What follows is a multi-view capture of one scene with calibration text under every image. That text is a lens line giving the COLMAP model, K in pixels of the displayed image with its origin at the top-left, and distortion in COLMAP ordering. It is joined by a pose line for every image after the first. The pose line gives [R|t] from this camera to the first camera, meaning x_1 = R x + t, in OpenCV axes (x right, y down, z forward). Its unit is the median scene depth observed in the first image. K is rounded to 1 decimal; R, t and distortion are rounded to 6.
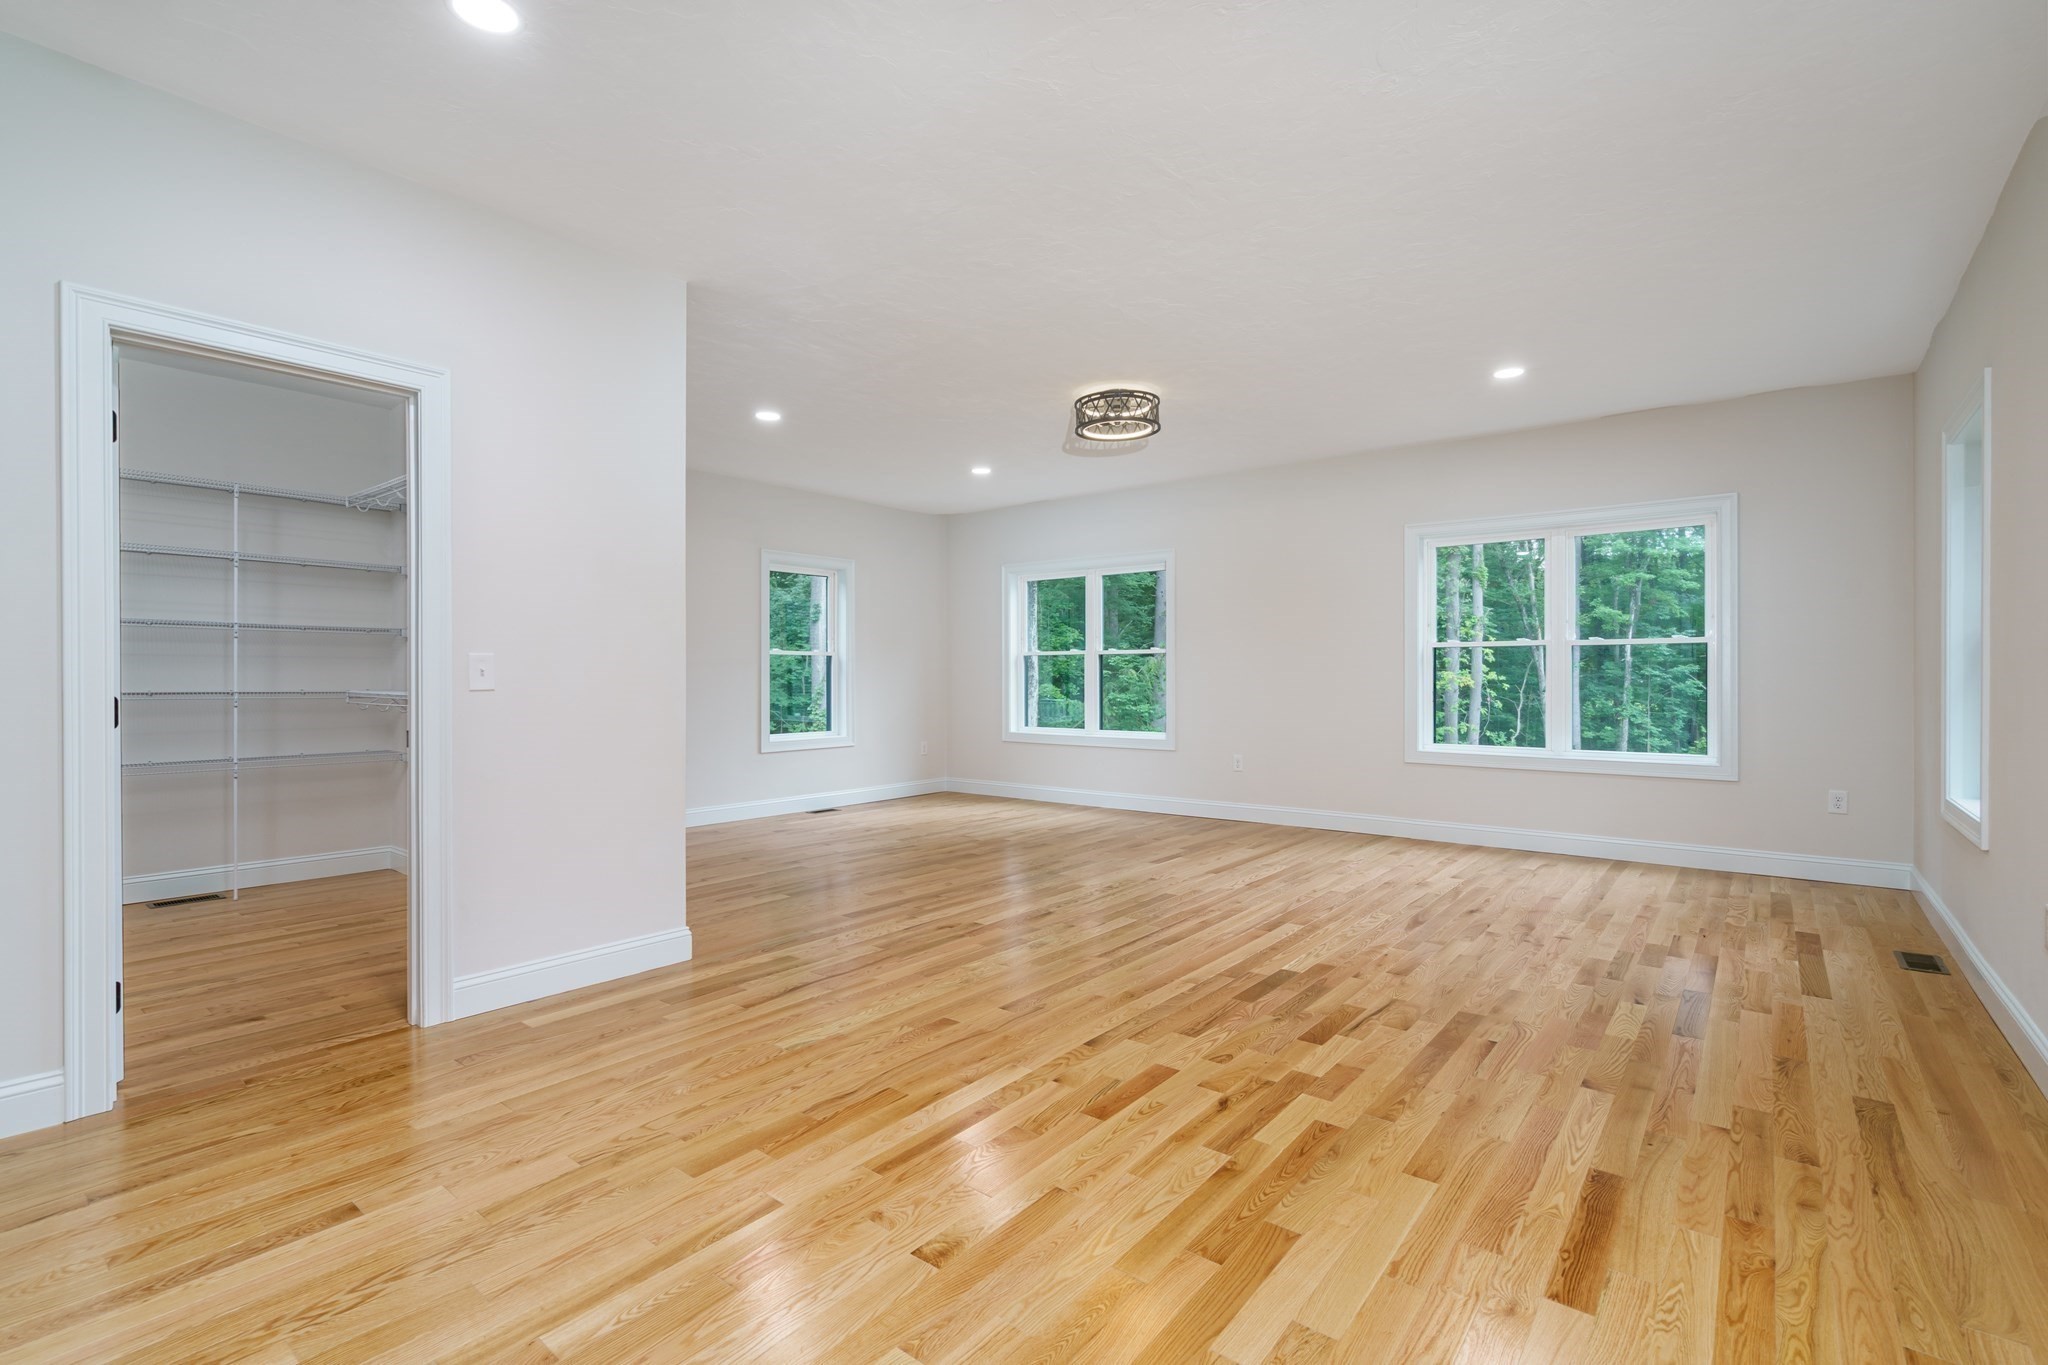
lens RADIAL K [[932.9, 0, 1019.0], [0, 932.9, 678.2], [0, 0, 1]] dist [-0.001813, -0.000823]
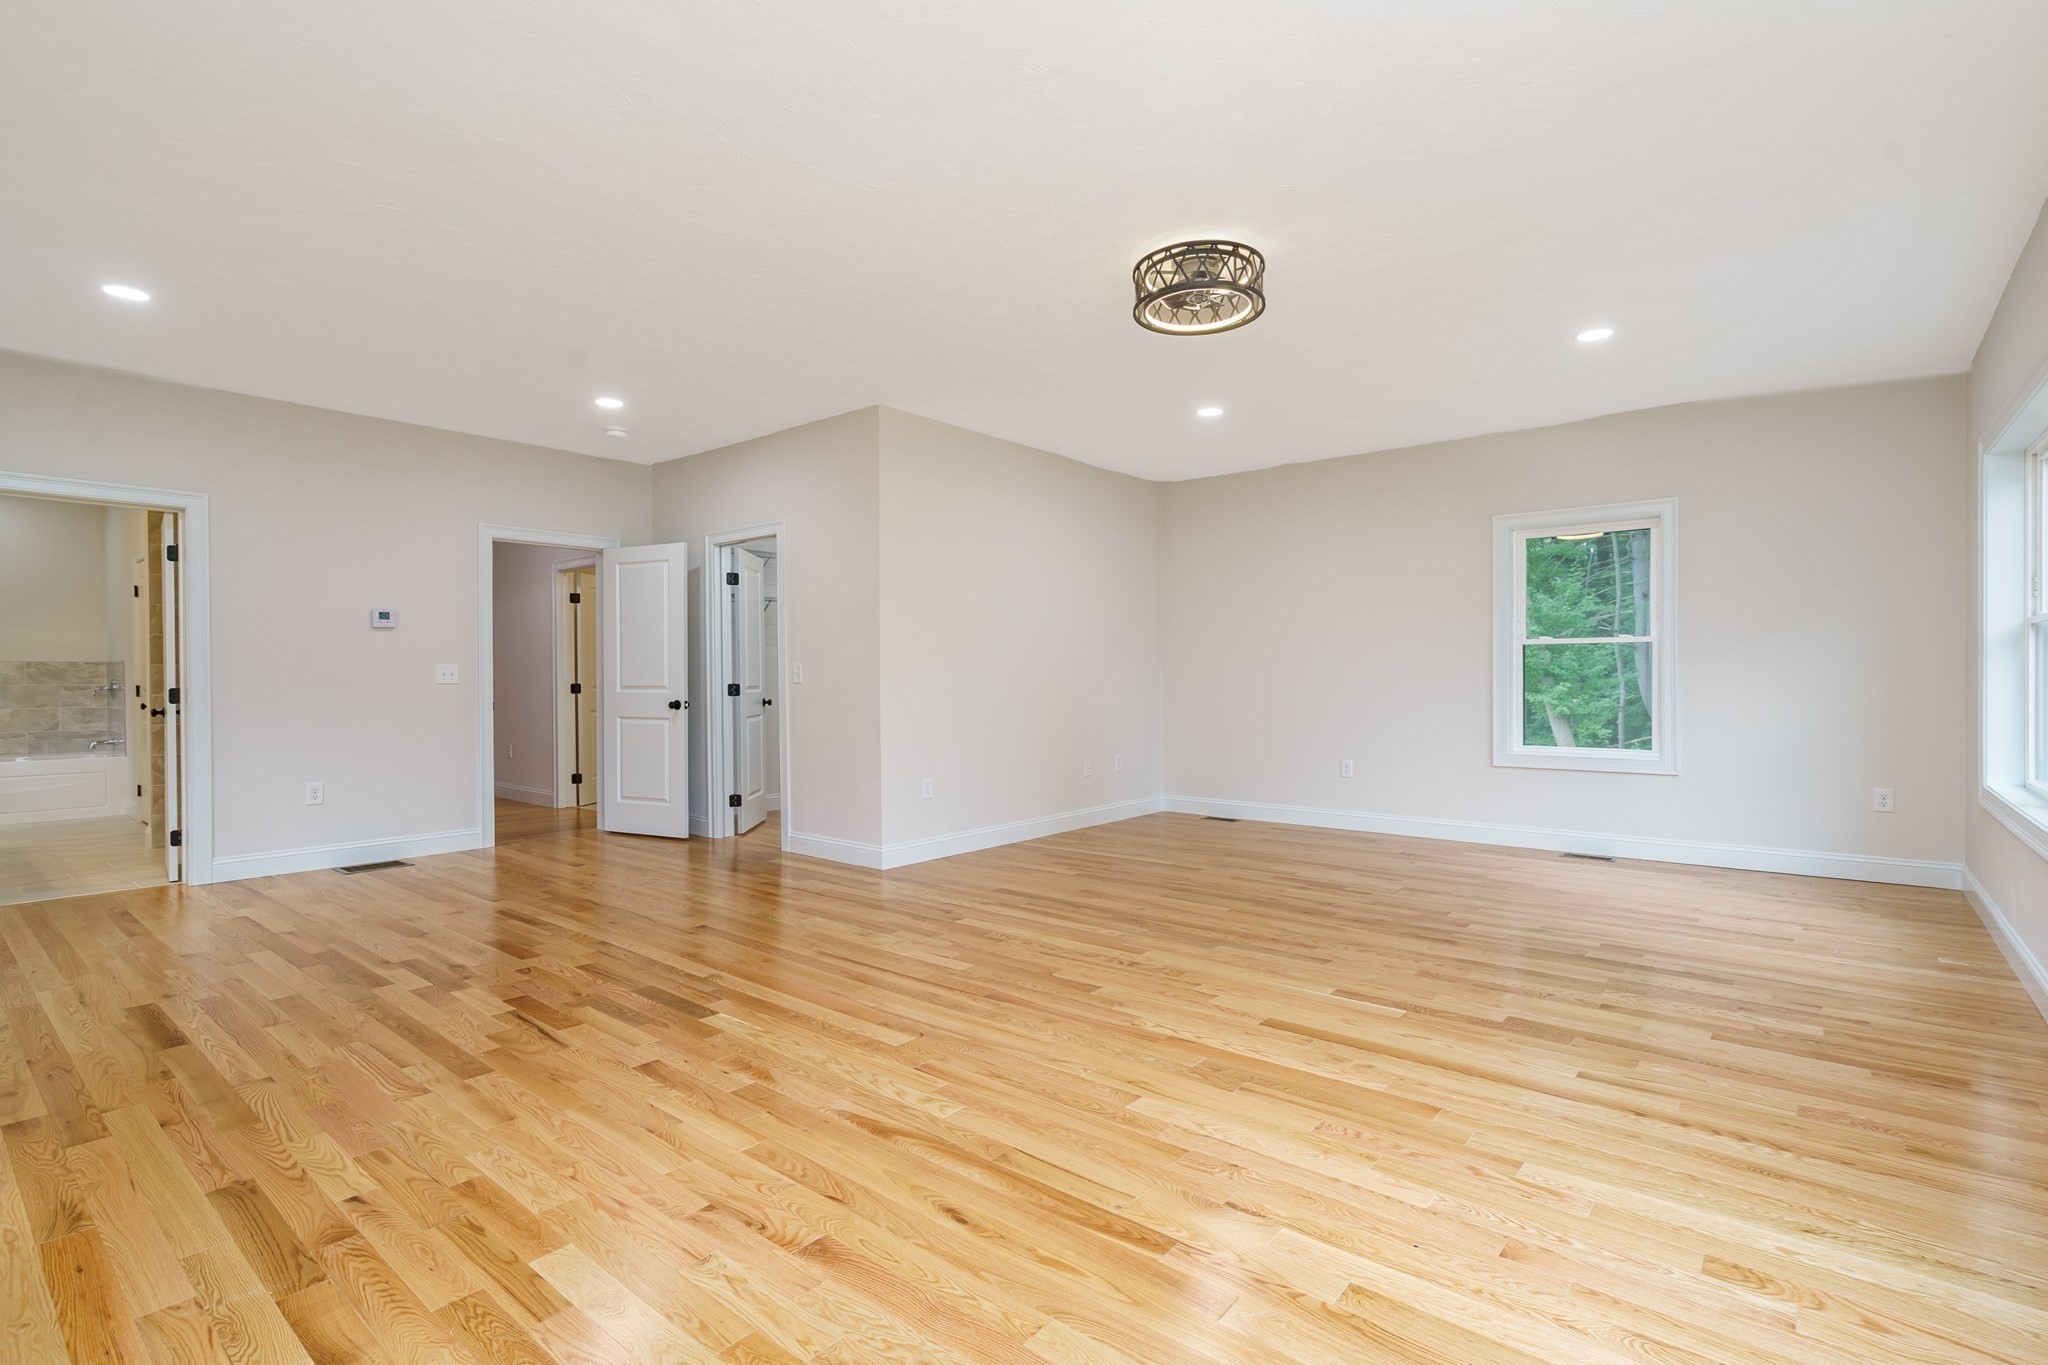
lens RADIAL K [[932.9, 0, 1022.6], [0, 932.9, 686.5], [0, 0, 1]] dist [-0.001813, -0.000823]
pose [[-0.000803, 0.012133, -0.999926, 1.365783], [0.002506, 0.999923, 0.012131, 0.005189], [0.999997, -0.002496, -0.000834, 1.546564]]
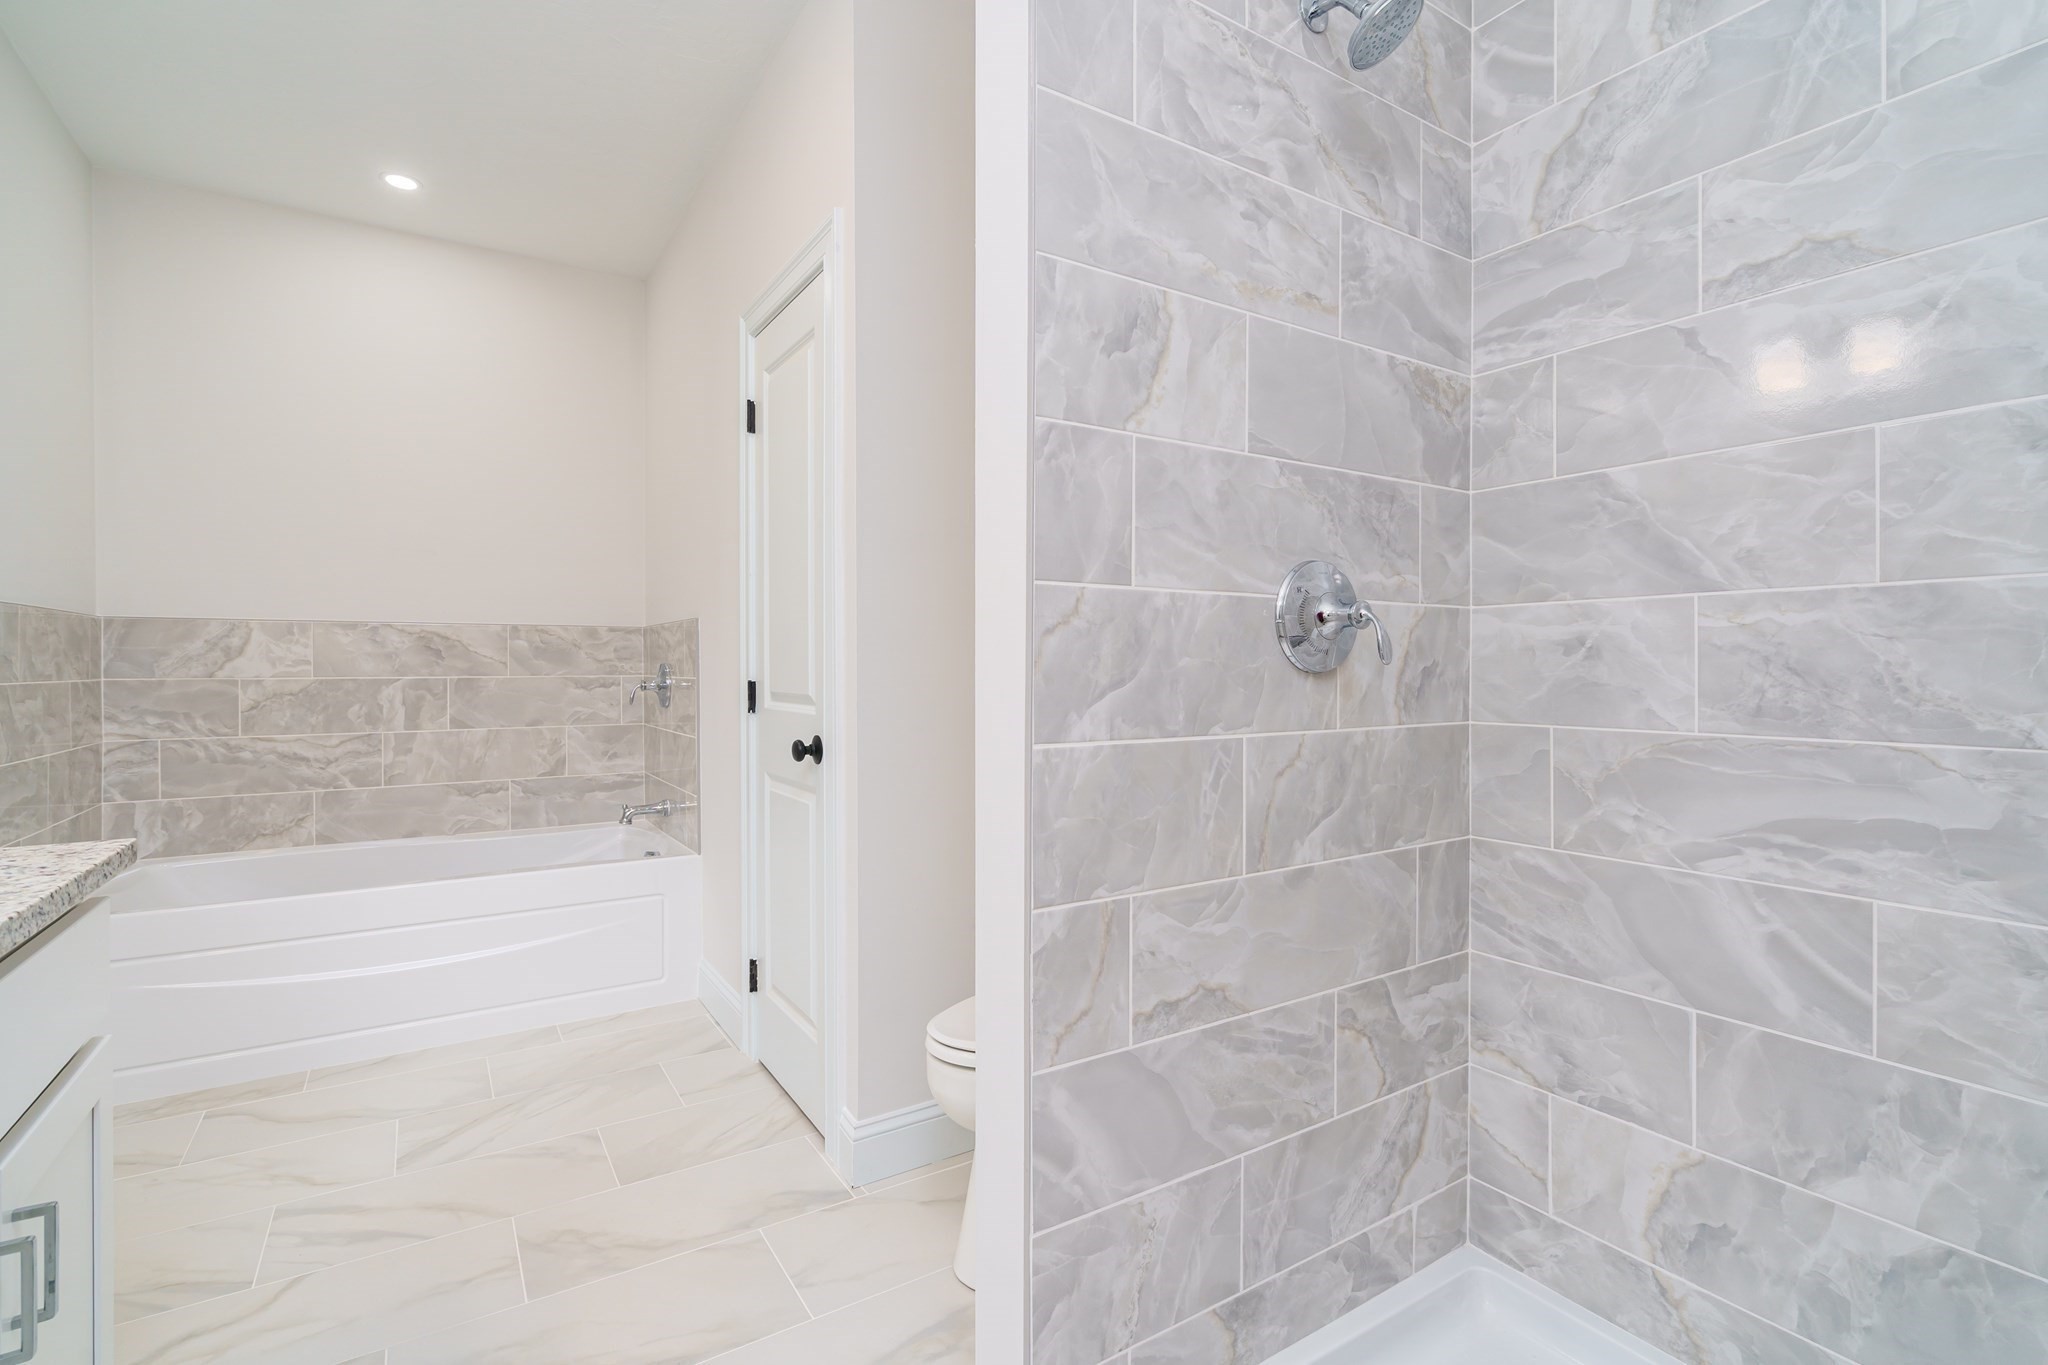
lens RADIAL K [[932.9, 0, 1016.7], [0, 932.9, 679.1], [0, 0, 1]] dist [-0.001813, -0.000823]
pose [[-0.308770, 0.007584, -0.951107, 0.488082], [0.003653, 0.999970, 0.006788, 0.014774], [0.951130, -0.001379, -0.308788, 0.595577]]
